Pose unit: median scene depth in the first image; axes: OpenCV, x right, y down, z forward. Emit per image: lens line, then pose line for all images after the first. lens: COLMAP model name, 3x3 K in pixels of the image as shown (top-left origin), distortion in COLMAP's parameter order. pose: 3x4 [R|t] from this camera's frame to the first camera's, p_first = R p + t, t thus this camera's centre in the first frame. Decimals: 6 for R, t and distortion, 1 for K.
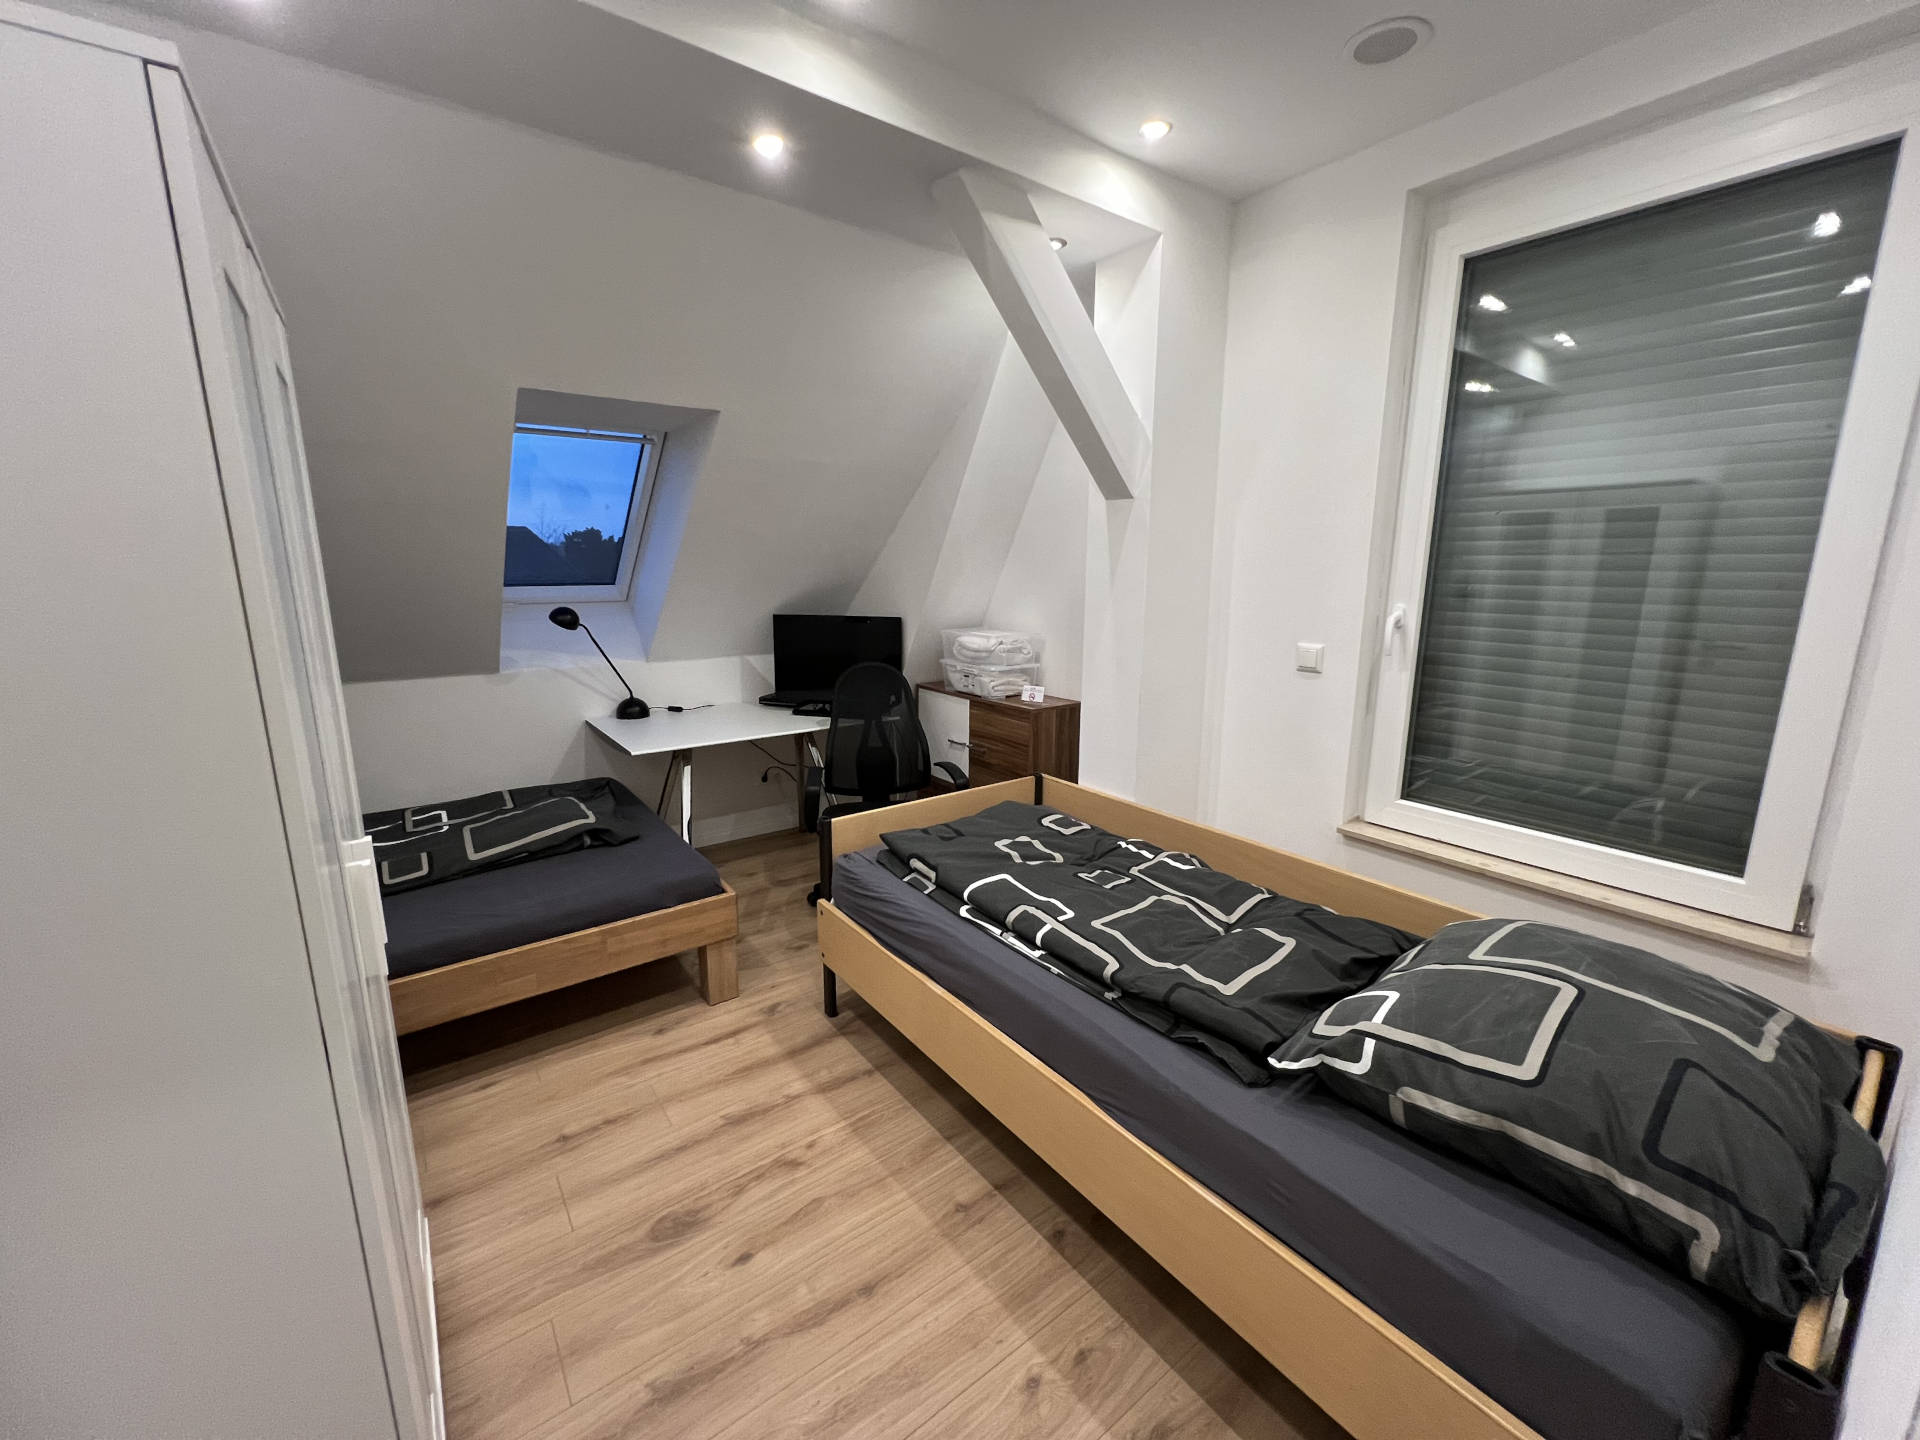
lens RADIAL K [[769.2, 0, 960.9], [0, 769.2, 717.2], [0, 0, 1]] dist [0.002178, -0.000309]
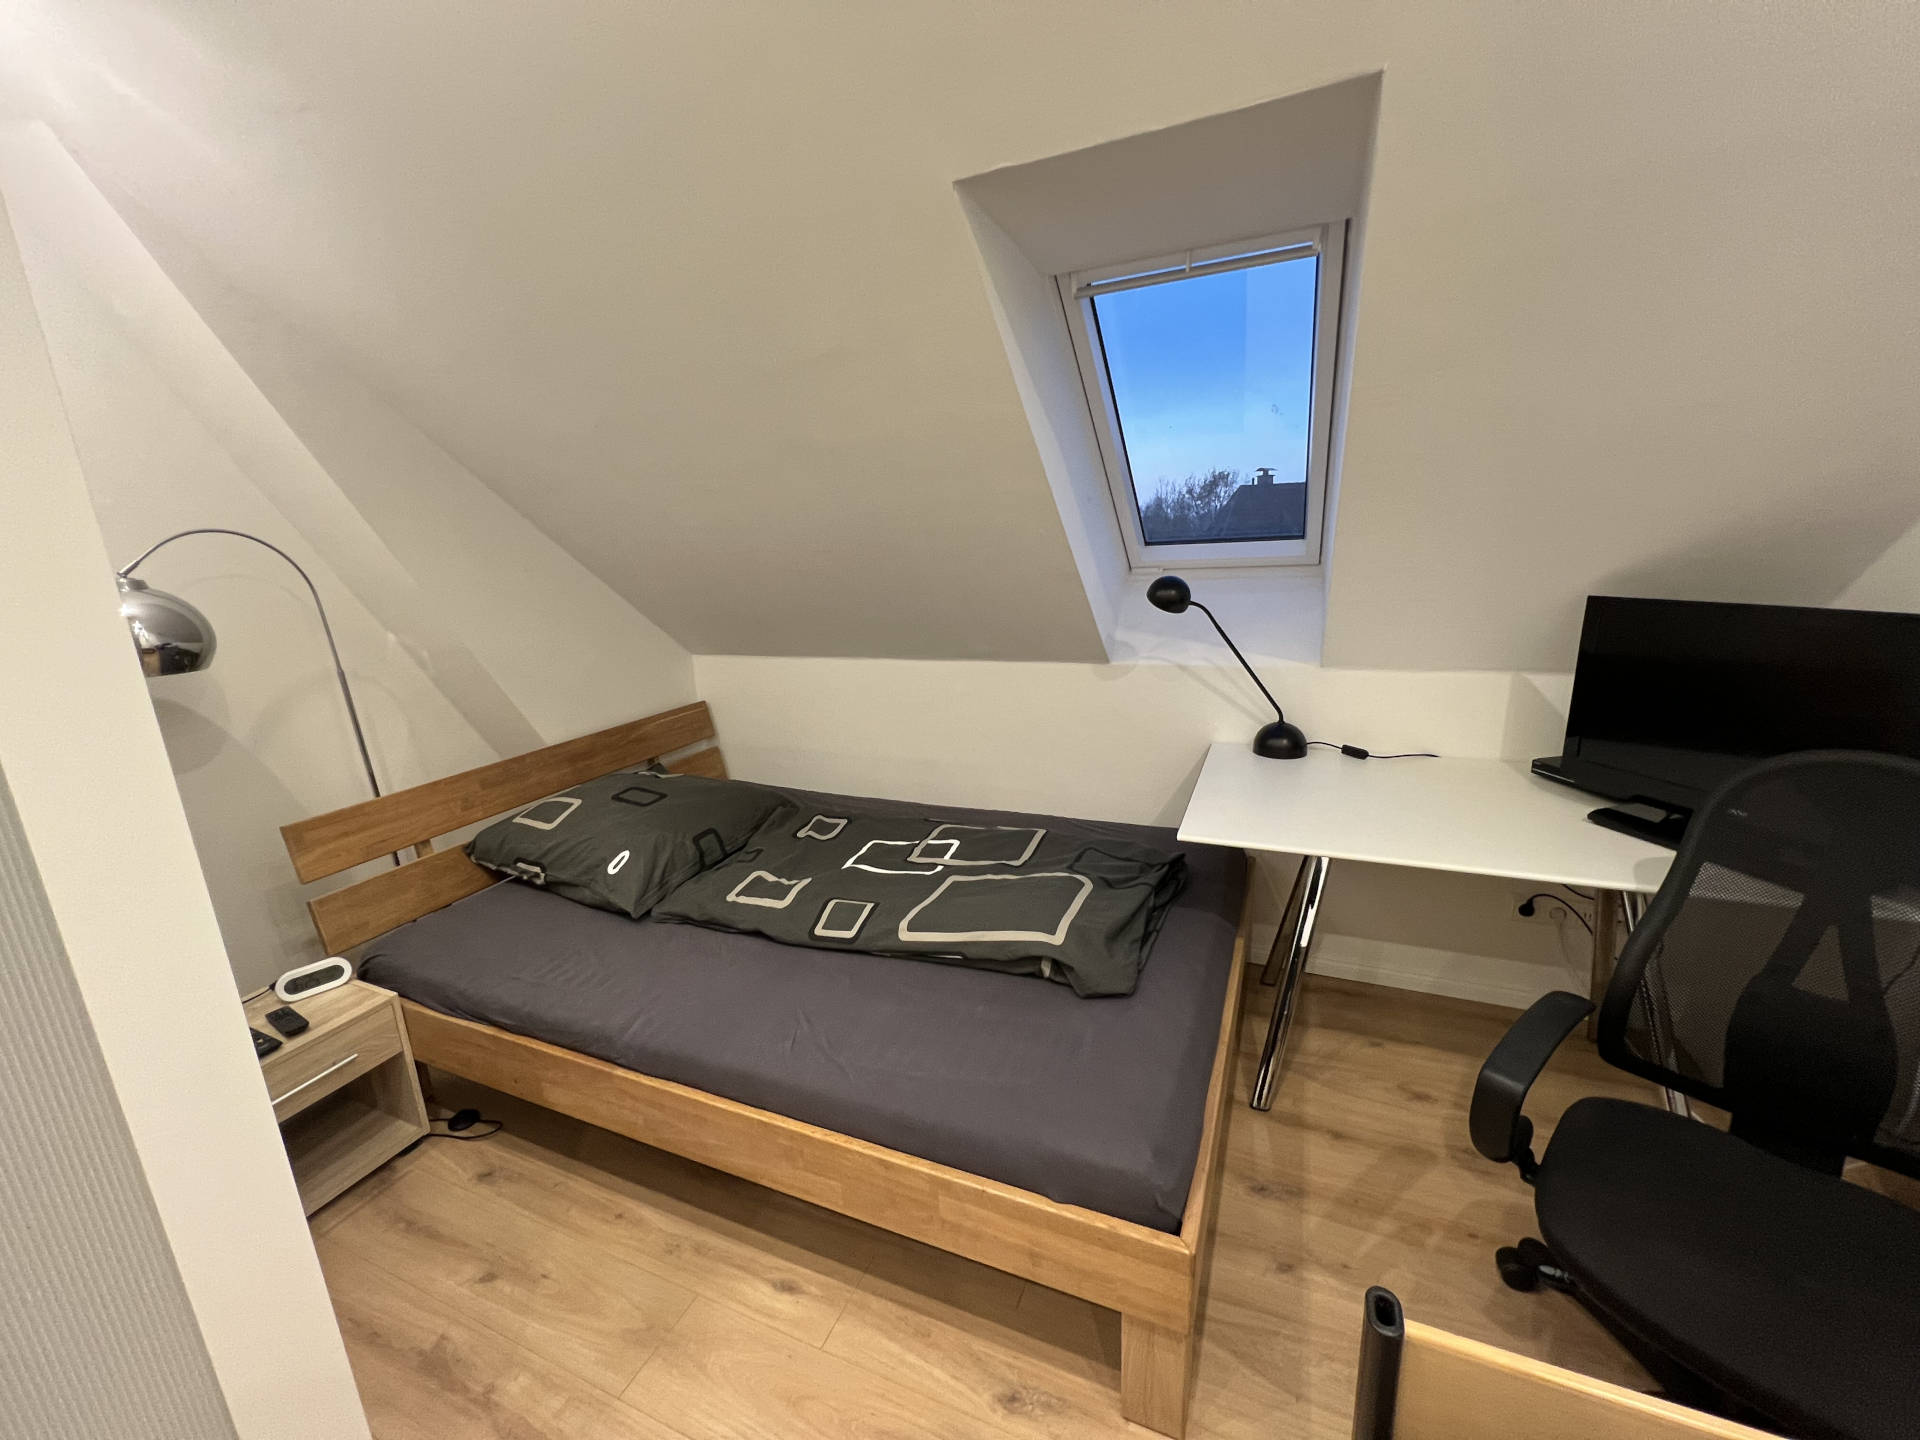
lens RADIAL K [[769.2, 0, 961.0], [0, 769.2, 710.0], [0, 0, 1]] dist [0.002178, -0.000309]
pose [[0.494642, 0.164723, -0.853344, -0.028362], [-0.124548, 0.985175, 0.117976, -0.082342], [0.860126, 0.047926, 0.507825, 0.497550]]
